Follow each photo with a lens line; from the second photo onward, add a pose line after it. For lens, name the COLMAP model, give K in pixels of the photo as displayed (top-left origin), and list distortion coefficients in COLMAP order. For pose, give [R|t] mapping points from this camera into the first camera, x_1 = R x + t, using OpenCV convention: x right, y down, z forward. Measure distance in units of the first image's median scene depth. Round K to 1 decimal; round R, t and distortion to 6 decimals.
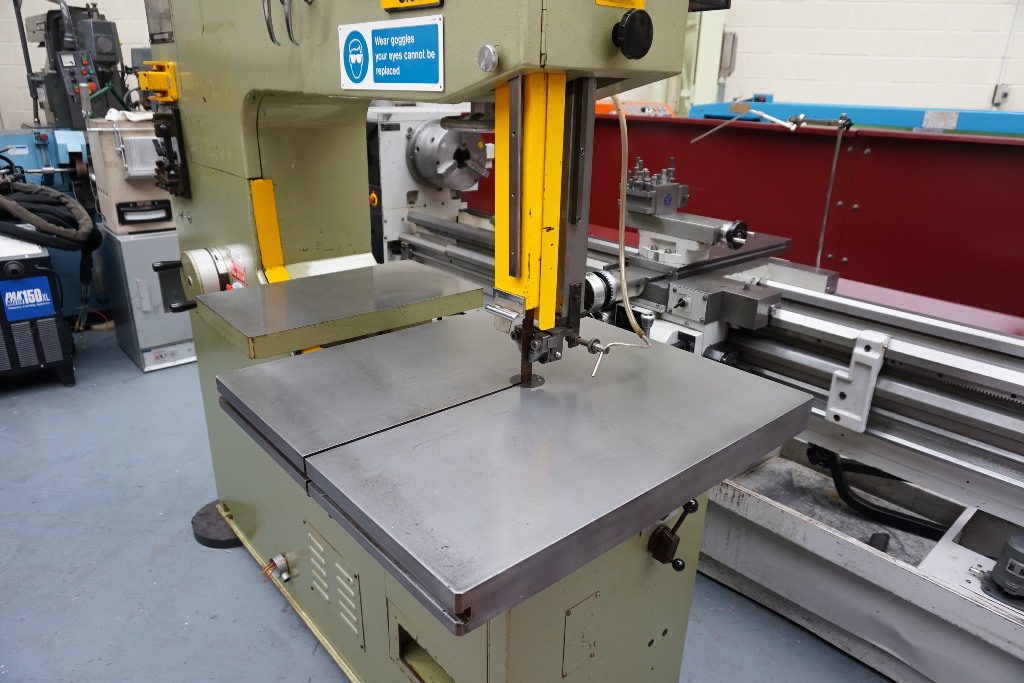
lens RADIAL K [[675.6, 0, 530.5], [0, 675.6, 357.3], [0, 0, 1]] dist [-0.017101, 0.007120]
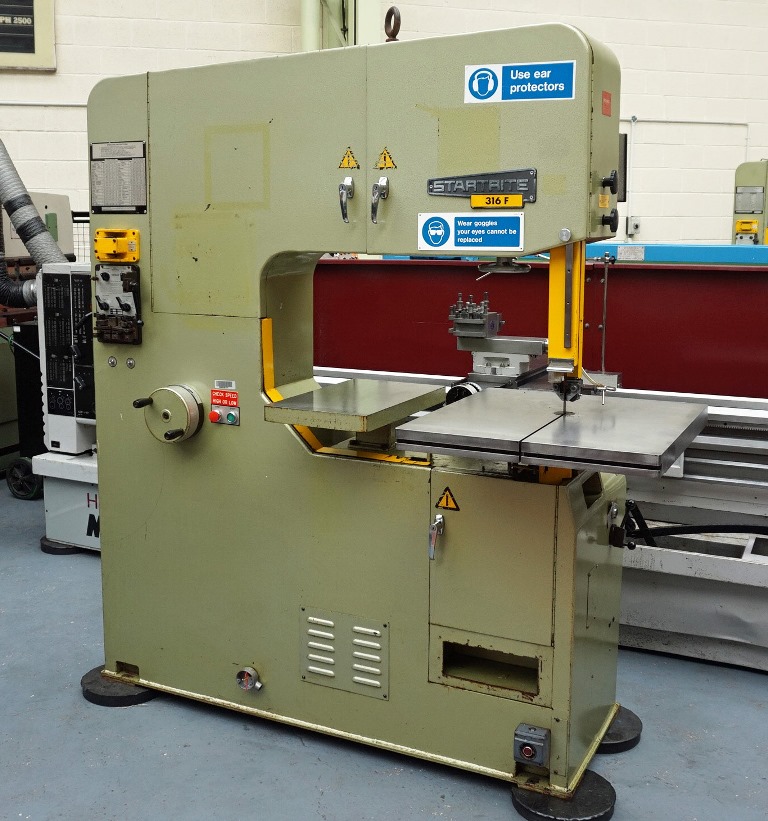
lens RADIAL K [[1020.8, 0, 381.2], [0, 1020.8, 409.3], [0, 0, 1]] dist [0.009276, 0.000000]
pose [[0.922012, -0.090081, 0.376535, -0.914236], [0.162200, 0.972965, -0.164408, 0.243385], [-0.351545, 0.212661, 0.911697, -0.758839]]
